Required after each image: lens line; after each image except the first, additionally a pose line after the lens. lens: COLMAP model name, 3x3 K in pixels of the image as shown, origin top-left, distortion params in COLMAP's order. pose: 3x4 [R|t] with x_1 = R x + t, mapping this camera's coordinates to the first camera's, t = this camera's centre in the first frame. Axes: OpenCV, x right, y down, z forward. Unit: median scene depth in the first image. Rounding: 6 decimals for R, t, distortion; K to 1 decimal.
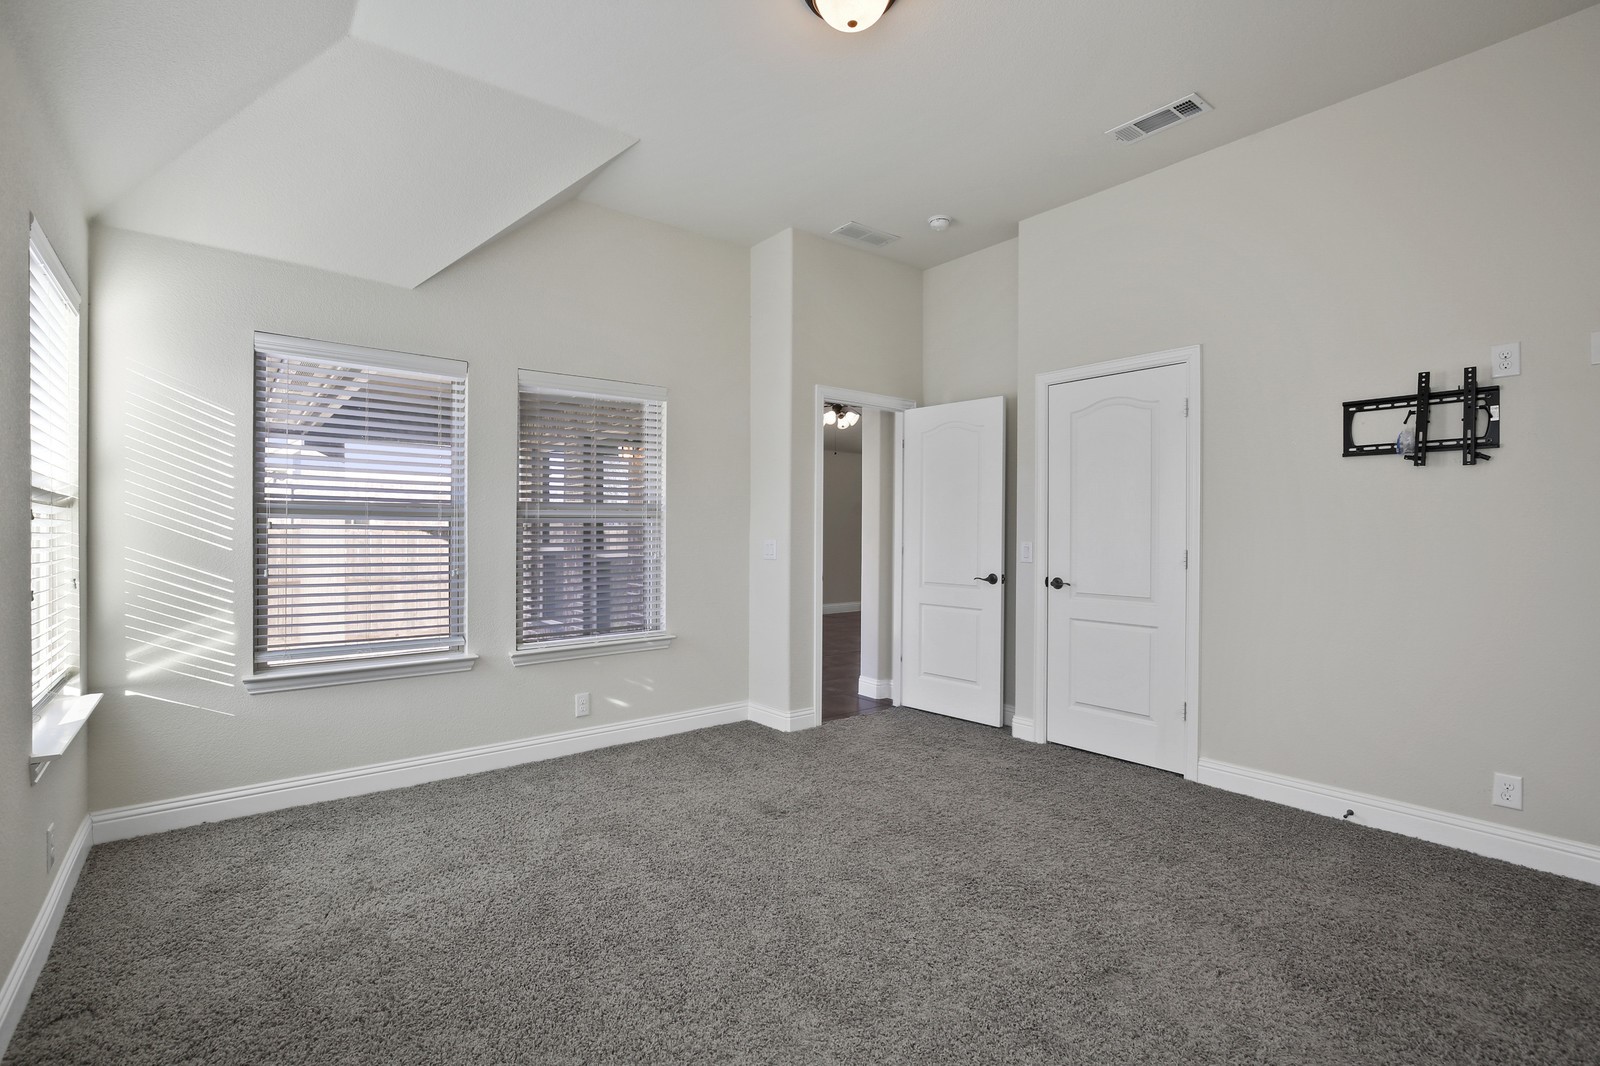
lens RADIAL K [[739.8, 0, 796.6], [0, 739.8, 531.8], [0, 0, 1]] dist [-0.026423, 0.007702]
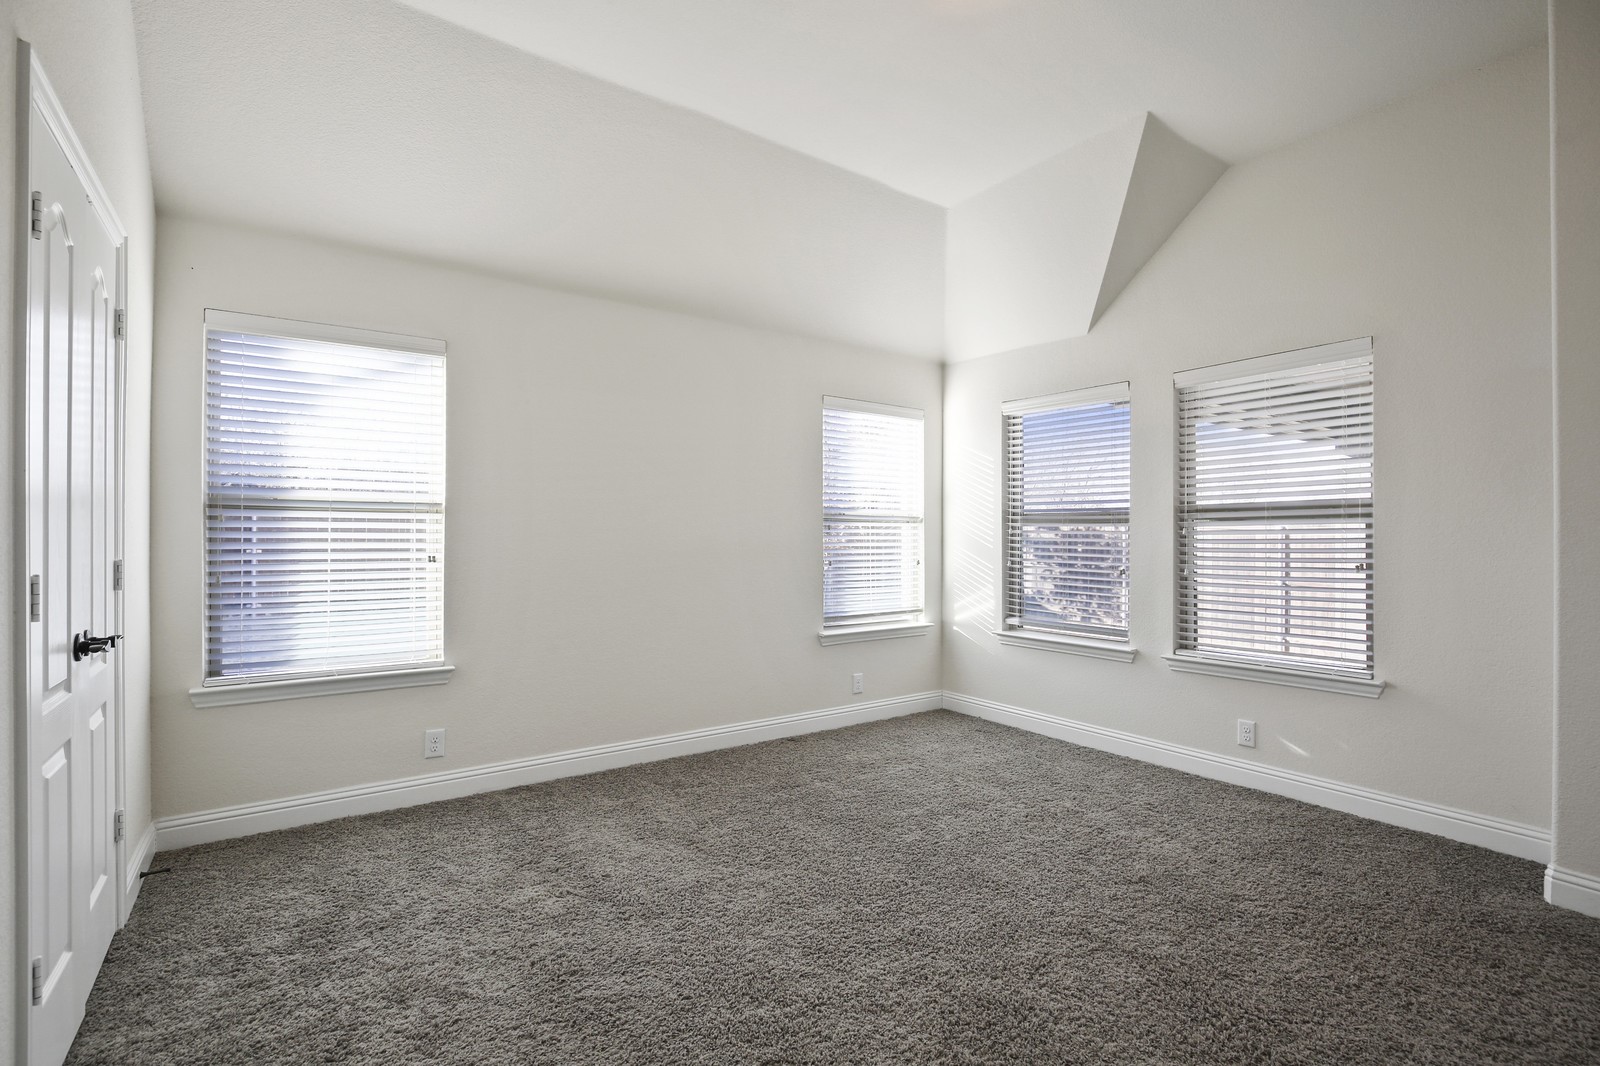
lens RADIAL K [[739.8, 0, 797.9], [0, 739.8, 525.8], [0, 0, 1]] dist [-0.026423, 0.007702]
pose [[-0.080966, -0.012345, -0.996640, 0.663593], [0.002181, 0.999919, -0.012562, -0.001748], [0.996714, -0.003191, -0.080933, 0.575681]]
